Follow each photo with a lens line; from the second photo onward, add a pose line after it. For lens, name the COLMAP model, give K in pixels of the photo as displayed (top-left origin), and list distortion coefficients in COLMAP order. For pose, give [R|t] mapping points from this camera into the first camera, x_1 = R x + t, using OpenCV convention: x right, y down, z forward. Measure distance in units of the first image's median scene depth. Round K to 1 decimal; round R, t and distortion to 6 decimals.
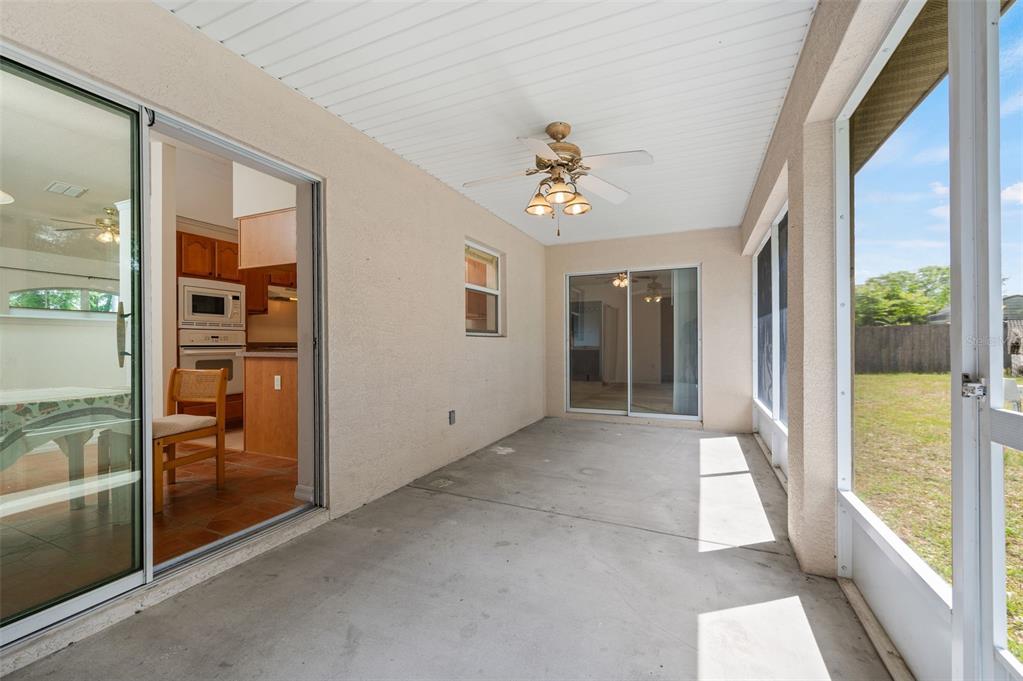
lens RADIAL K [[418.9, 0, 509.8], [0, 418.9, 342.9], [0, 0, 1]] dist [-0.000176, -0.000008]
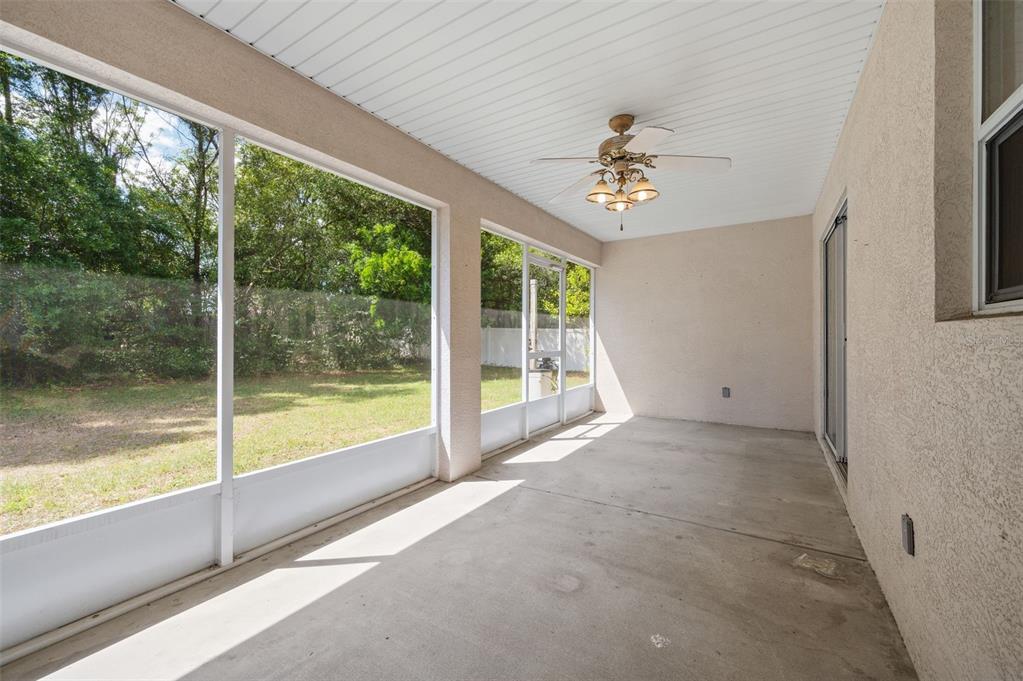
lens RADIAL K [[407.3, 0, 513.8], [0, 407.3, 344.6], [0, 0, 1]] dist [-0.000617, -0.000047]
pose [[-0.990639, 0.000329, 0.136510, 0.223494], [0.002852, 0.999829, 0.018286, -0.007225], [-0.136480, 0.018505, -0.990470, 1.832050]]
